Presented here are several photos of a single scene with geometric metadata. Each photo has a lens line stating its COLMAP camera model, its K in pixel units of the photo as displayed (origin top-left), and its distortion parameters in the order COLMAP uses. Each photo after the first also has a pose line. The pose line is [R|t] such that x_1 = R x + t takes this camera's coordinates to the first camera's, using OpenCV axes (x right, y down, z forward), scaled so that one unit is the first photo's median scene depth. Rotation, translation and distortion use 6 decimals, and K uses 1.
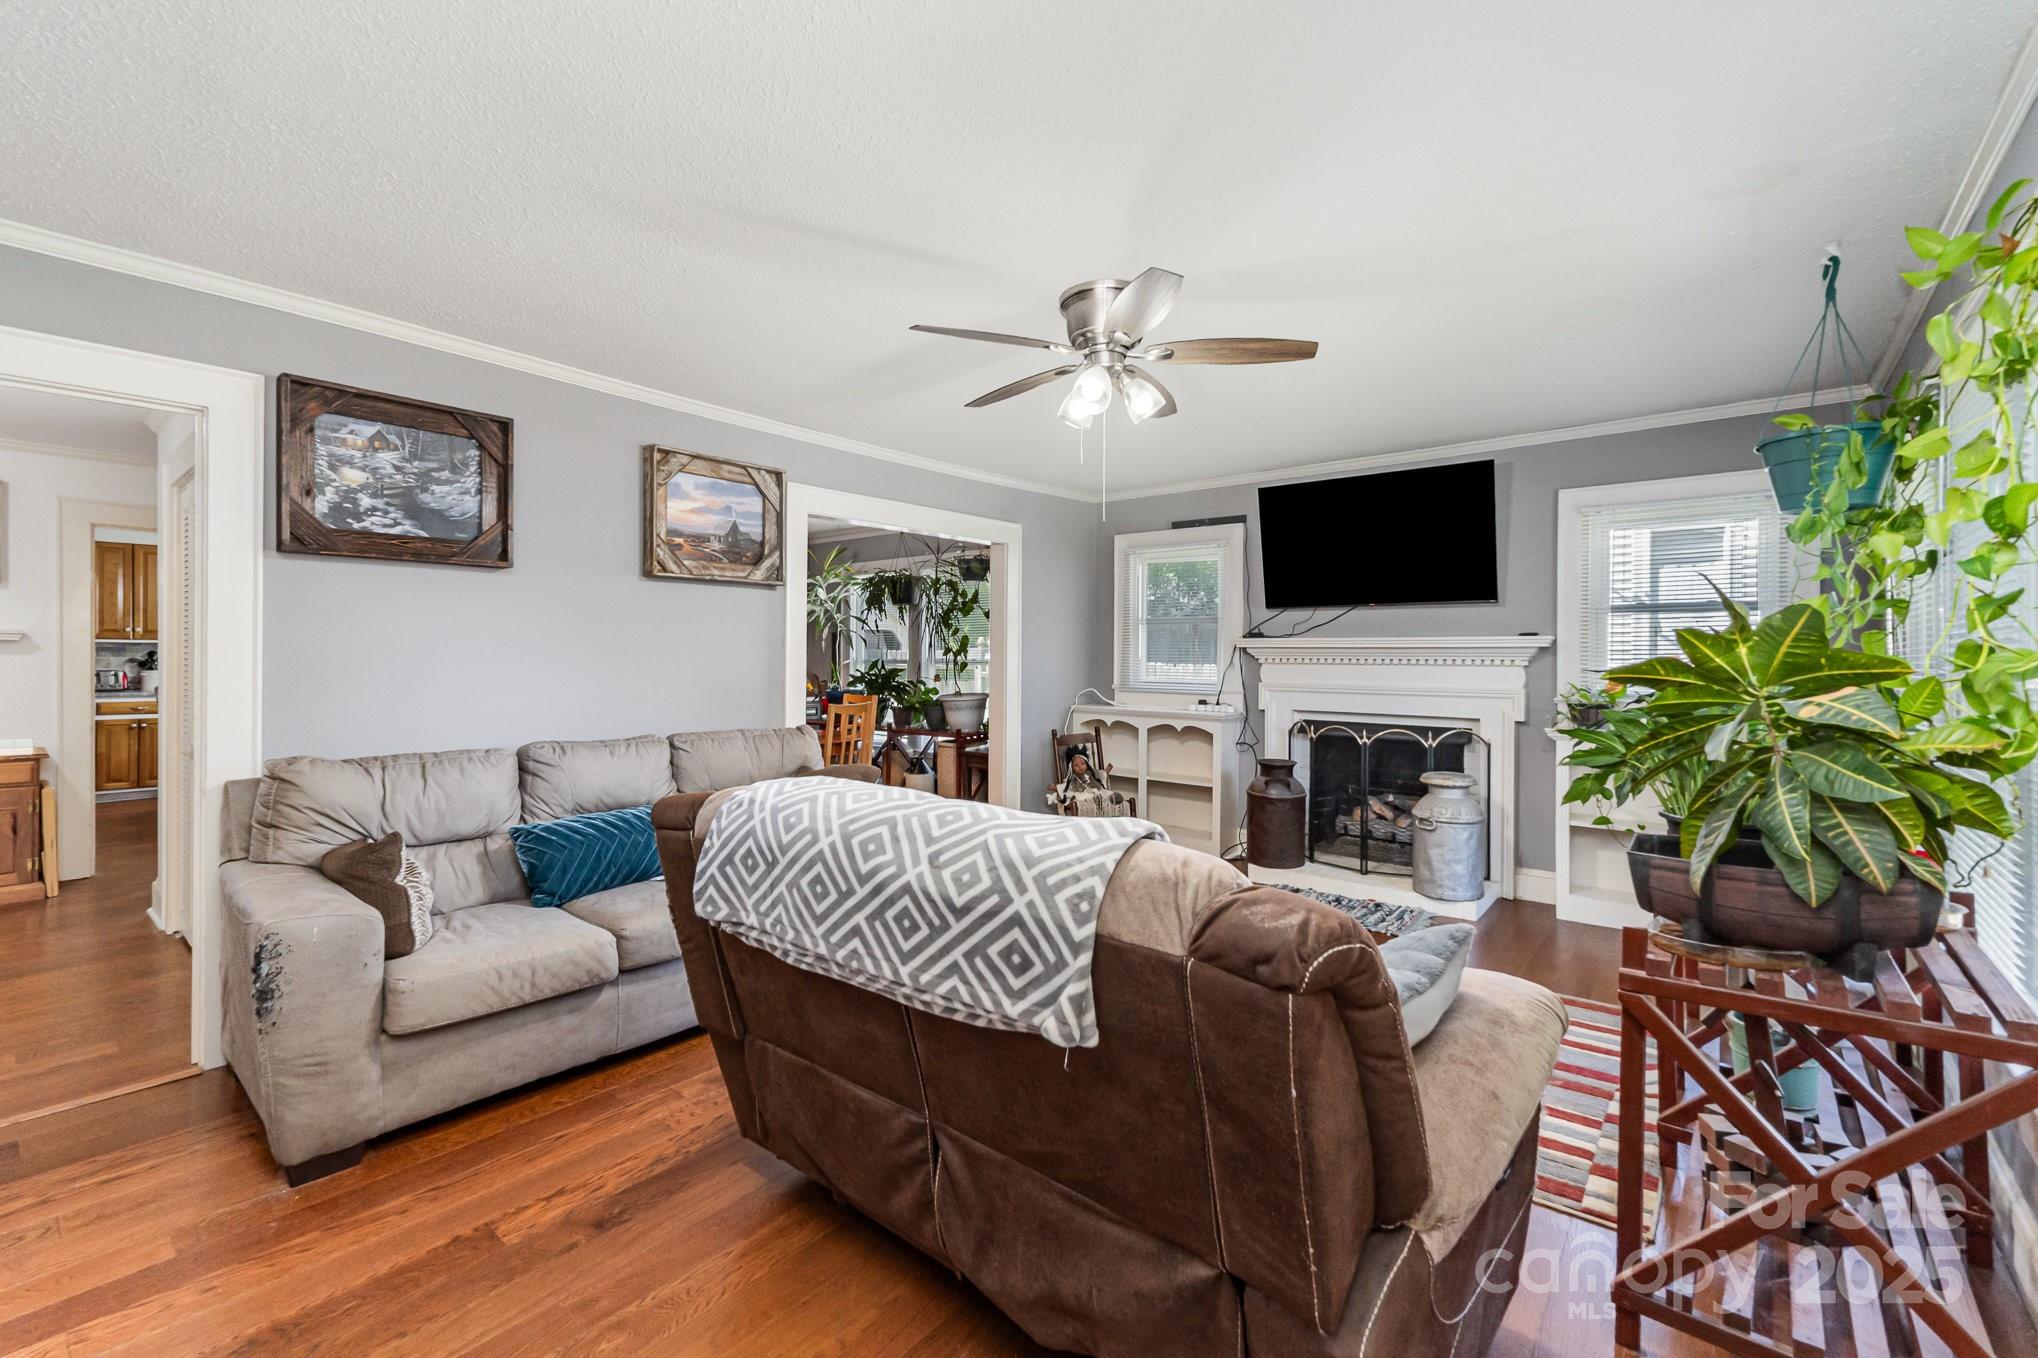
lens RADIAL K [[859.2, 0, 1029.5], [0, 859.2, 678.9], [0, 0, 1]] dist [0.001604, 0.000175]
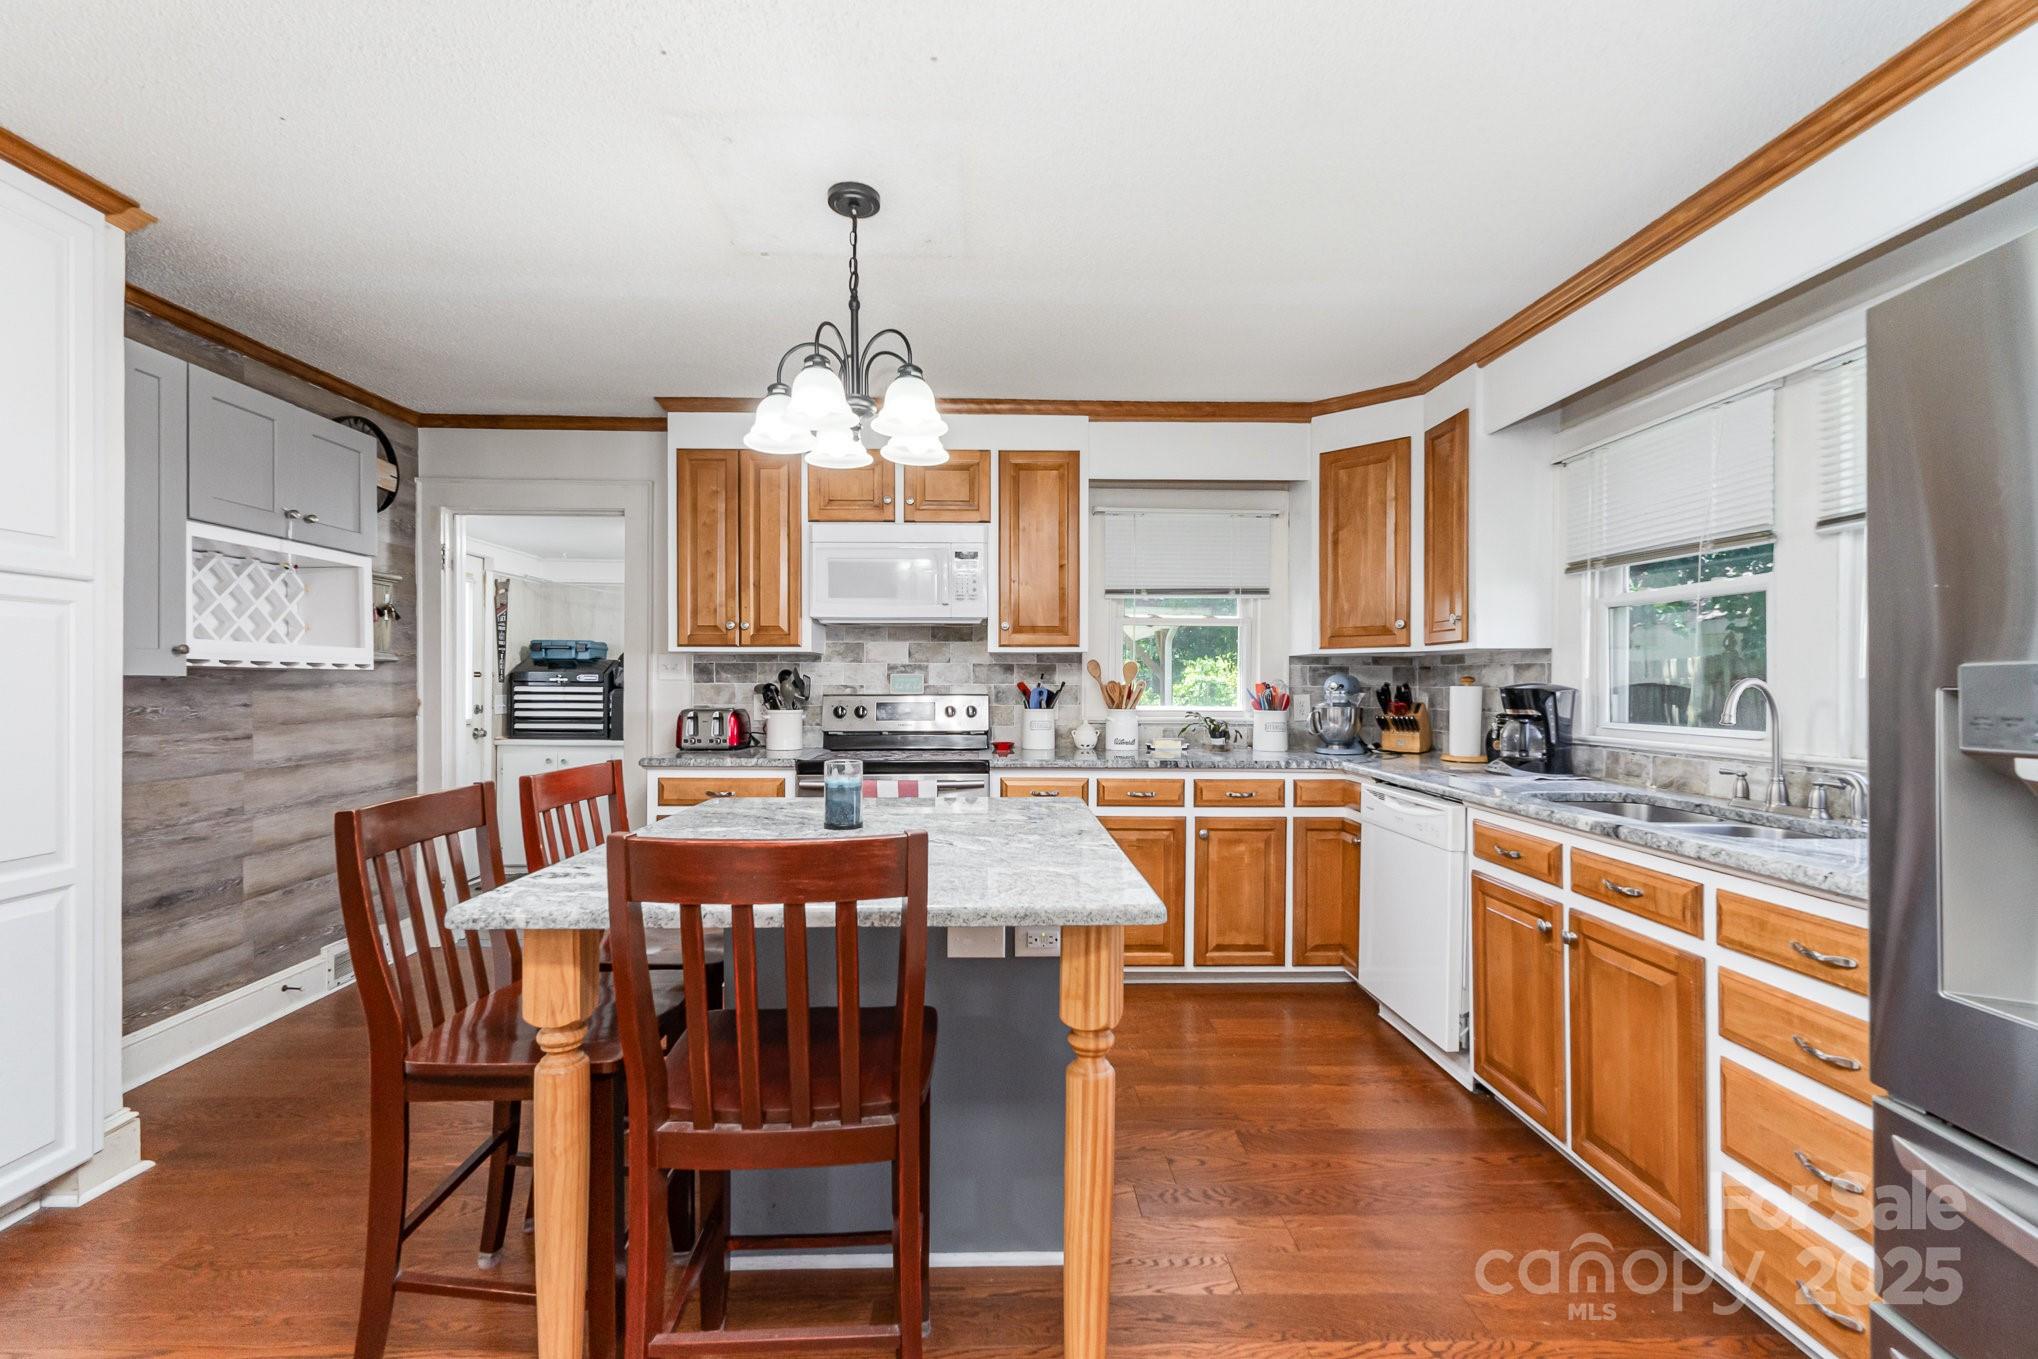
lens RADIAL K [[861.1, 0, 1001.9], [0, 861.1, 690.5], [0, 0, 1]] dist [-0.000711, 0.000004]
pose [[0.666648, -0.003616, -0.745364, -1.172436], [-0.009548, 0.999865, -0.013390, -0.031425], [0.745311, 0.016043, 0.666524, 1.593467]]
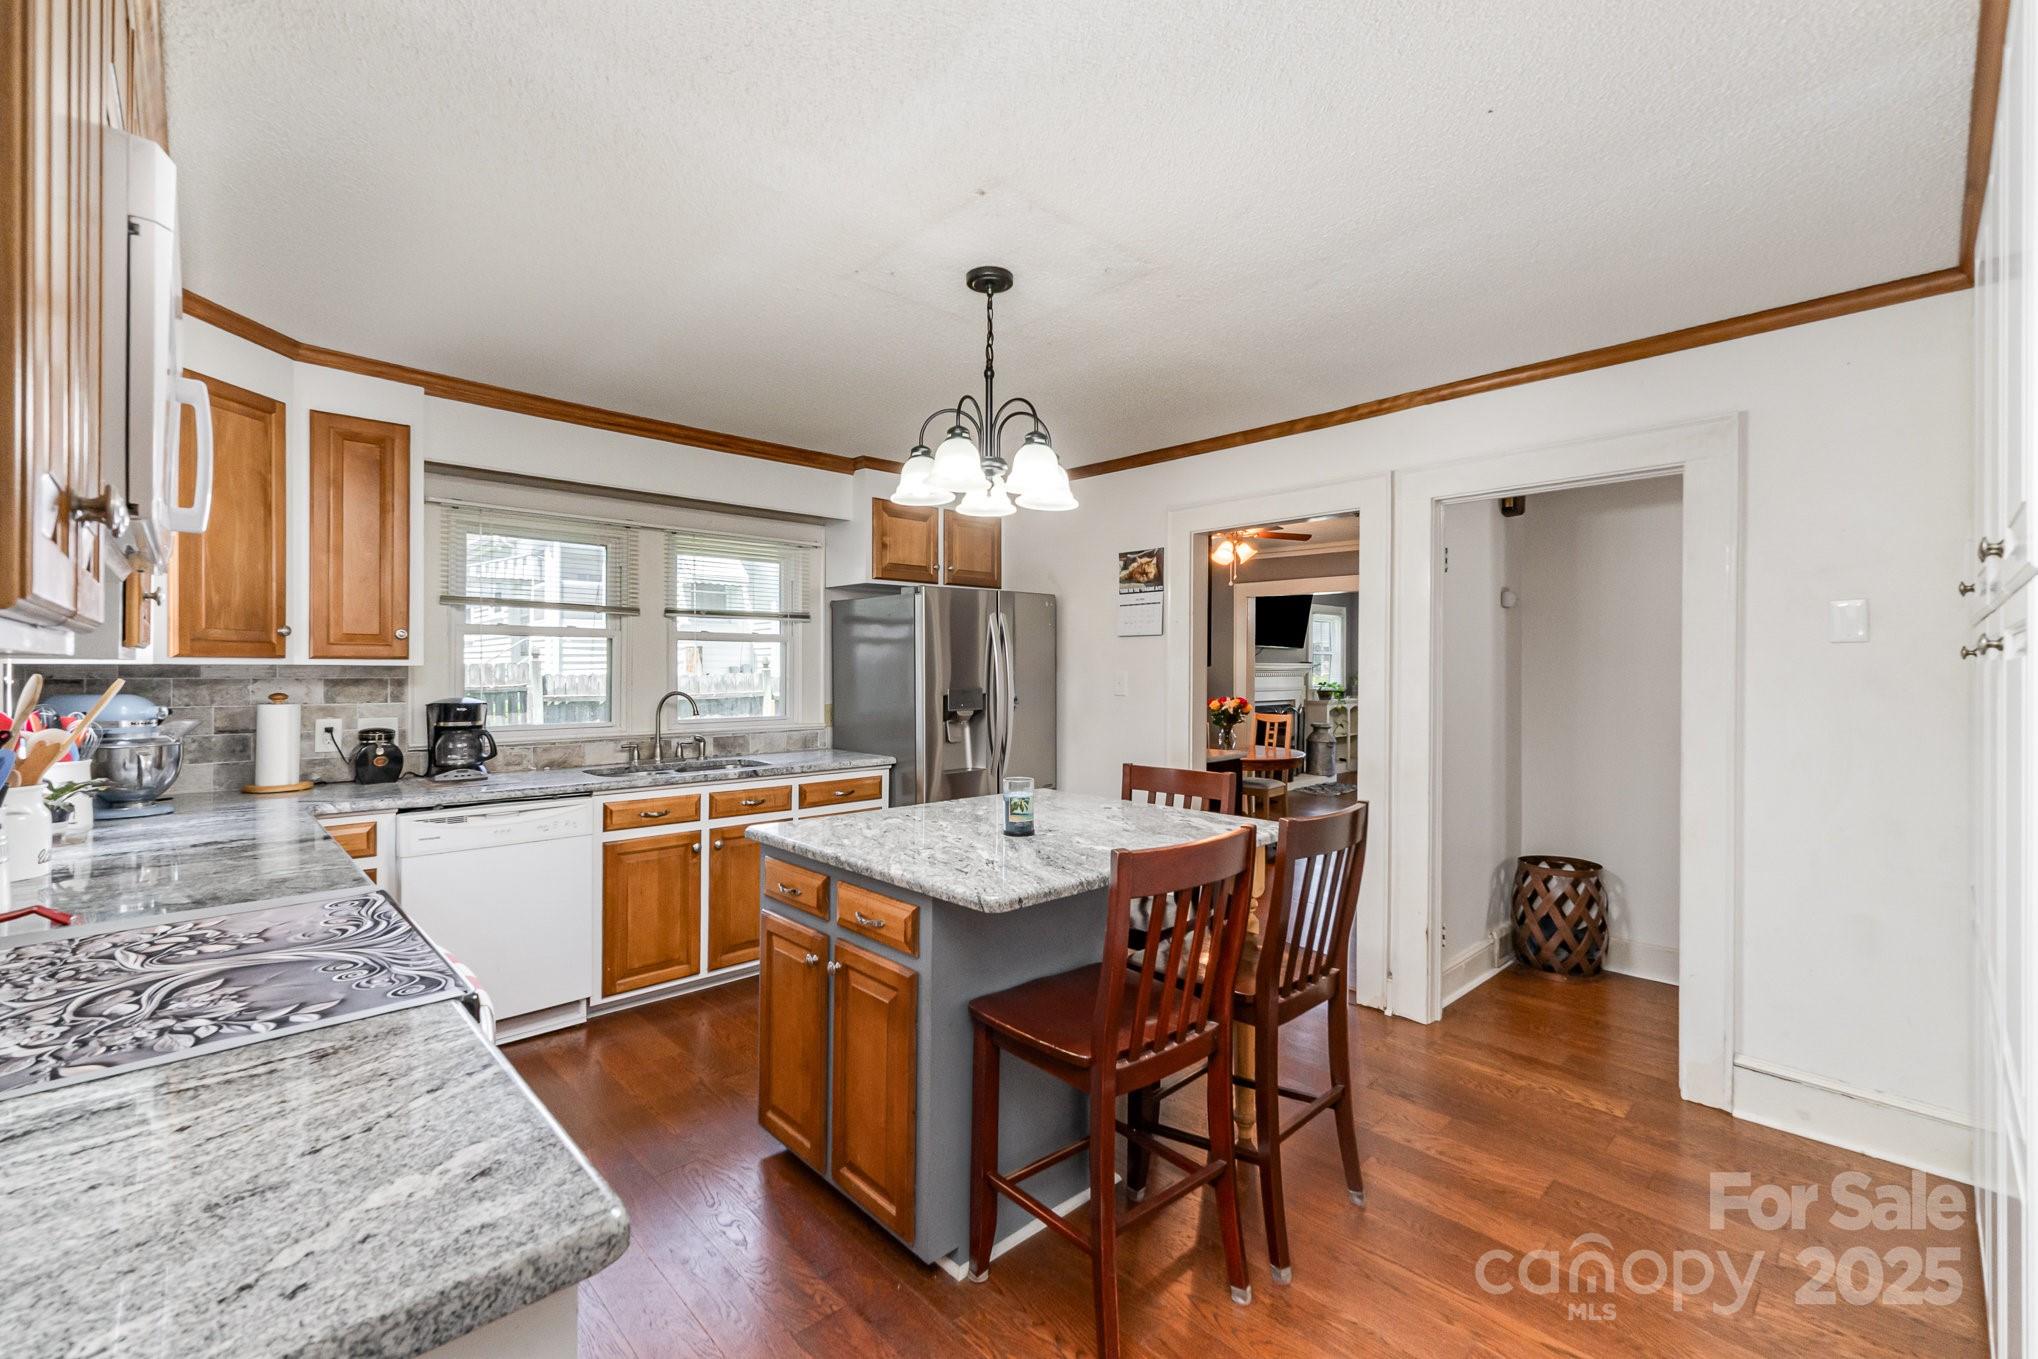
lens RADIAL K [[837.9, 0, 1013.1], [0, 837.9, 663.9], [0, 0, 1]] dist [0.000494, 0.000060]
pose [[0.104406, -0.006329, 0.994515, -2.247578], [0.019907, 0.999793, 0.004273, -0.081891], [-0.994335, 0.019352, 0.104510, 1.814322]]
